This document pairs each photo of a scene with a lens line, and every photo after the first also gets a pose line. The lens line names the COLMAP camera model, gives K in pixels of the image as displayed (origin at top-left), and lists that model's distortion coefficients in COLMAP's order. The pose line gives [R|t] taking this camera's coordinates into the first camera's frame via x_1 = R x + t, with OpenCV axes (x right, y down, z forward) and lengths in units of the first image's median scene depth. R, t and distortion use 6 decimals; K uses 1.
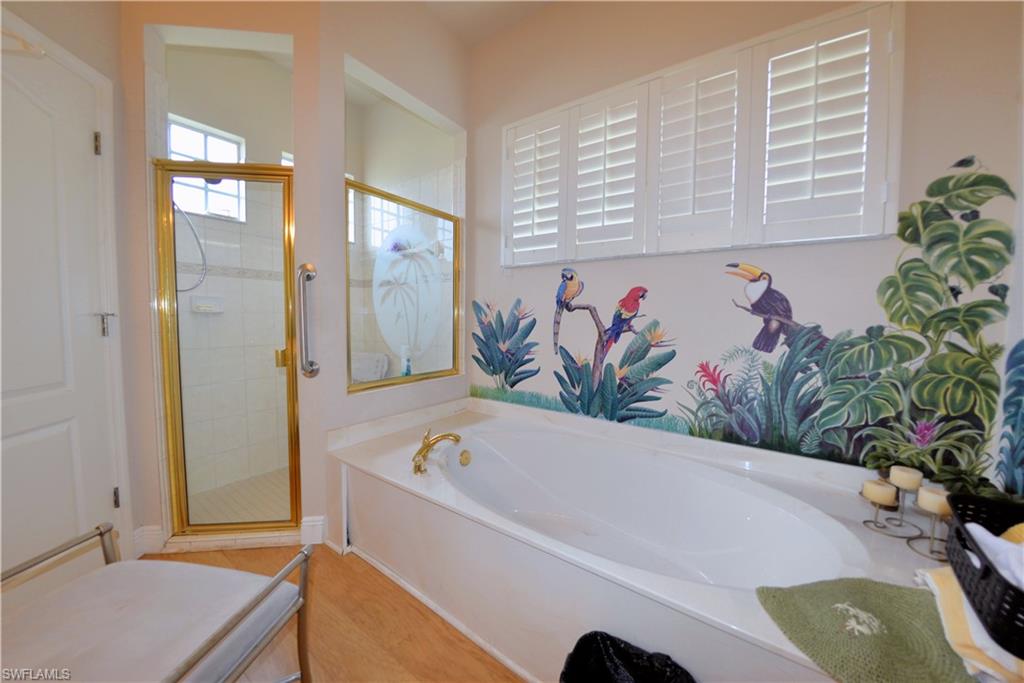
lens RADIAL K [[349.7, 0, 511.3], [0, 349.7, 339.3], [0, 0, 1]] dist [-0.022083, 0.000115]
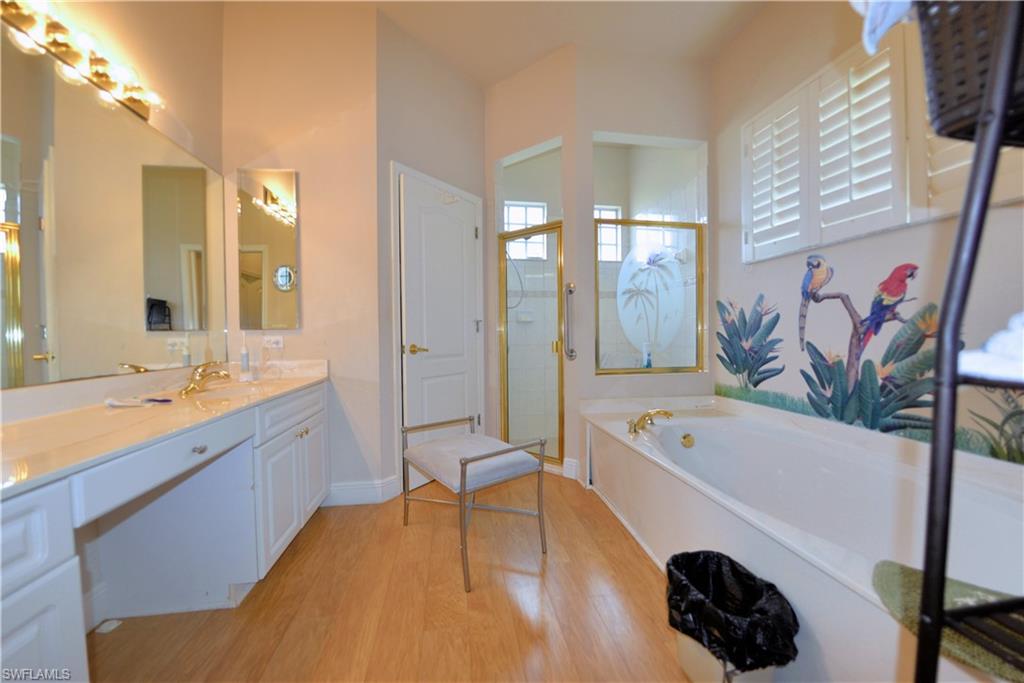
lens RADIAL K [[349.7, 0, 511.3], [0, 349.7, 339.3], [0, 0, 1]] dist [-0.022083, 0.000115]
pose [[0.698013, -0.002977, -0.716079, 0.246186], [-0.025562, 0.999250, -0.029072, 0.059485], [0.715628, 0.038597, 0.697414, -0.169698]]
